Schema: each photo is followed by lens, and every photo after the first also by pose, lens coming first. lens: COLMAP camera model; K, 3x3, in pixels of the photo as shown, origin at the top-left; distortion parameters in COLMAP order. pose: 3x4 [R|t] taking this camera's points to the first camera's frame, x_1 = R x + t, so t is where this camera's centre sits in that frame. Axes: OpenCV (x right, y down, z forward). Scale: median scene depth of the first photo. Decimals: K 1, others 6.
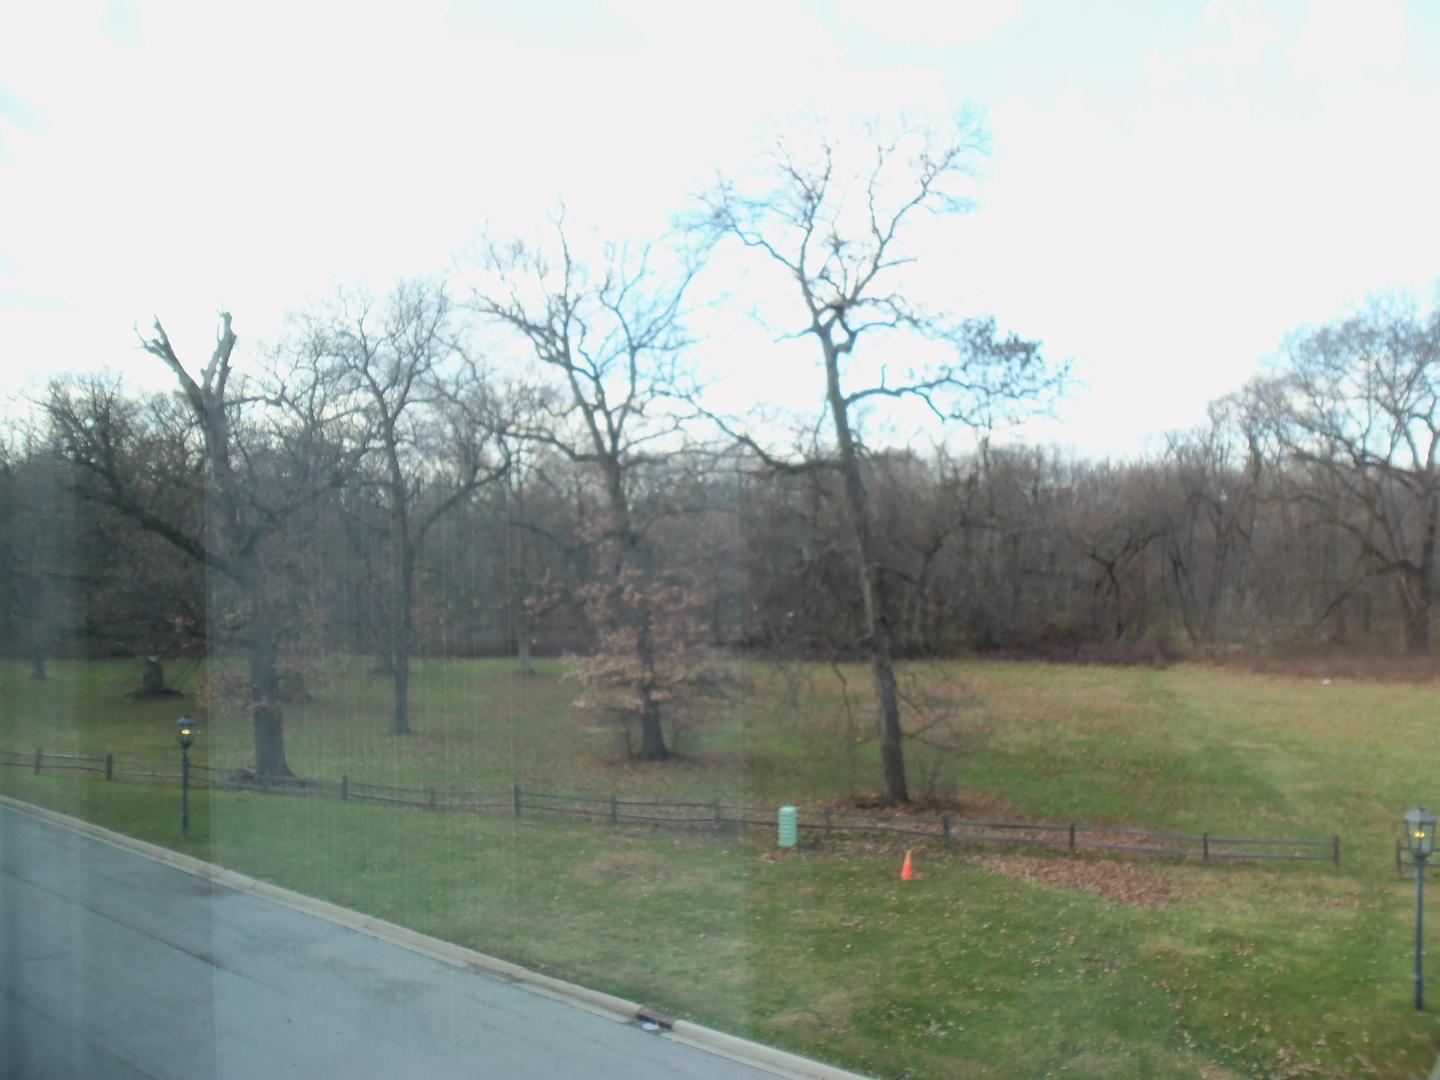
lens RADIAL K [[1195.0, 0, 720.5], [0, 1195.0, 549.7], [0, 0, 1]] dist [-0.044739, 0.008693]
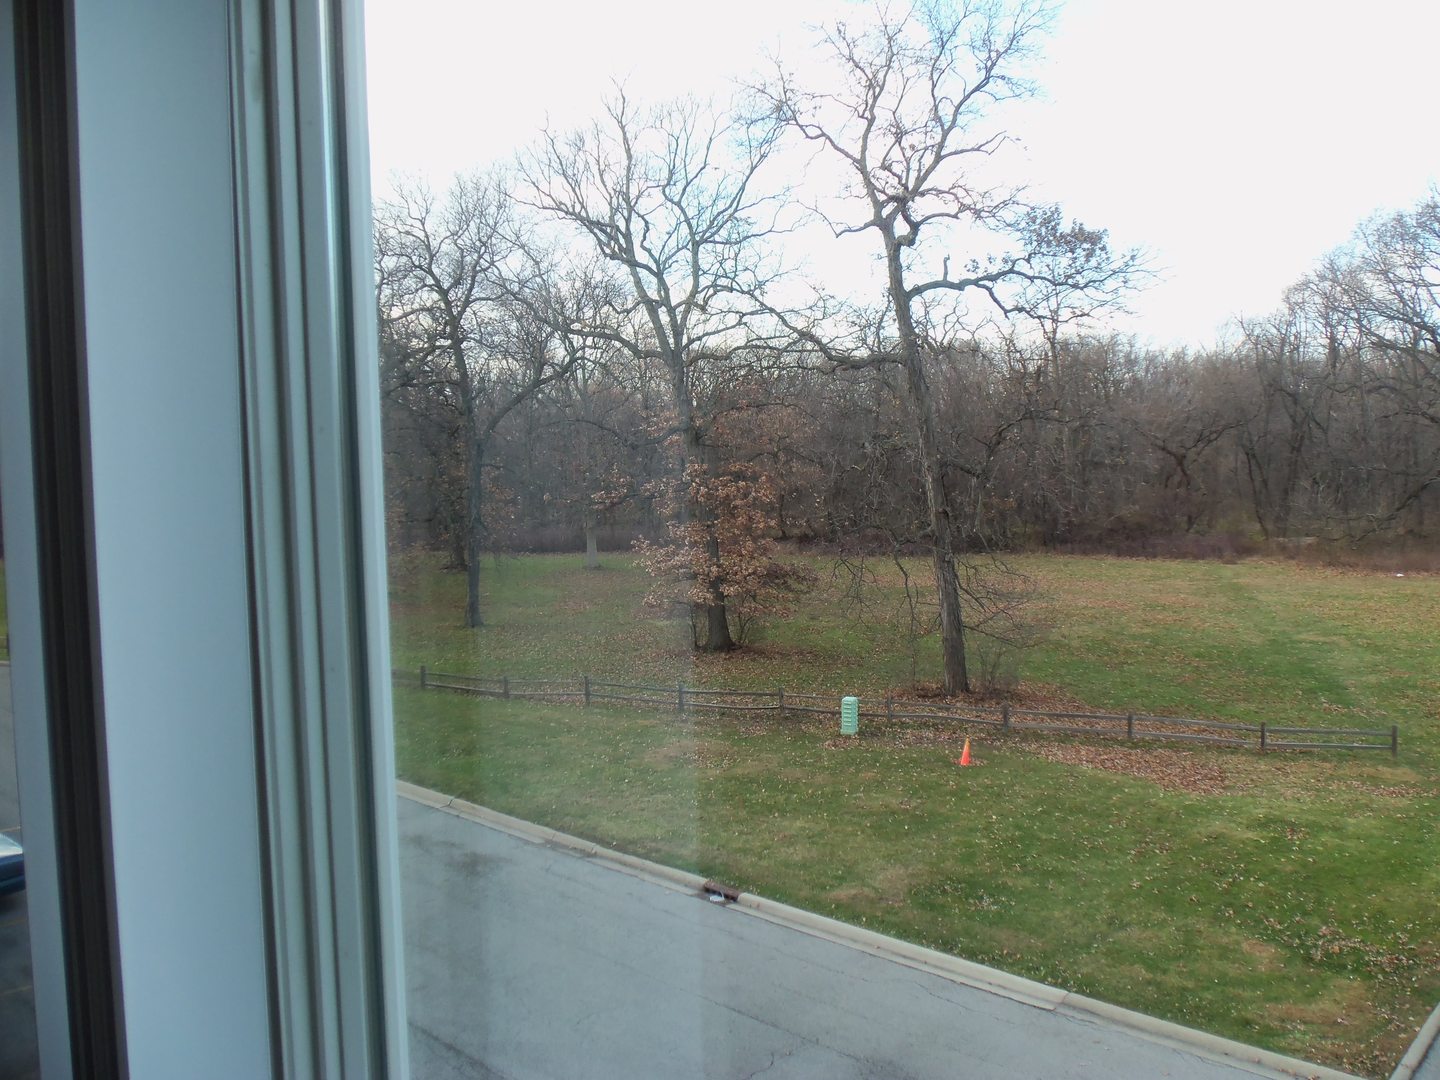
lens RADIAL K [[1195.0, 0, 720.5], [0, 1195.0, 549.7], [0, 0, 1]] dist [-0.044739, 0.008693]
pose [[0.998457, -0.003794, -0.055408, 0.002549], [0.008629, 0.996147, 0.087277, -0.000429], [0.054863, -0.087620, 0.994642, -0.016157]]
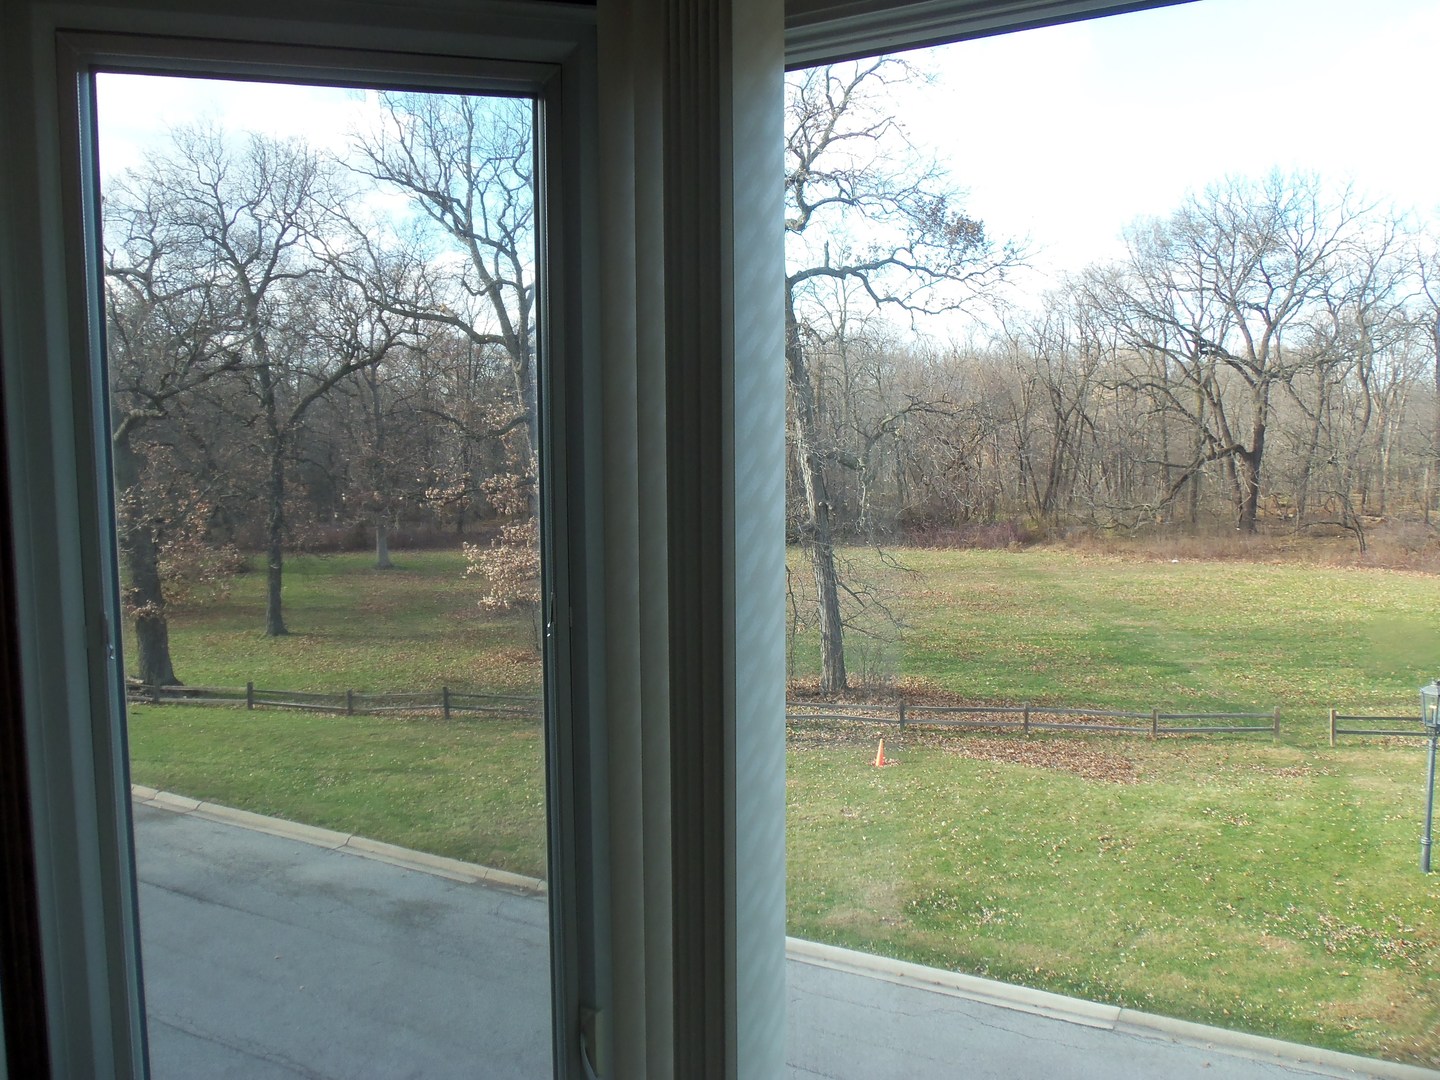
lens RADIAL K [[1195.0, 0, 720.5], [0, 1195.0, 549.7], [0, 0, 1]] dist [-0.044739, 0.008693]
pose [[0.987609, -0.018493, 0.155839, -0.105257], [0.003767, 0.995541, 0.094259, 0.000341], [-0.156887, -0.092504, 0.983275, 0.042731]]
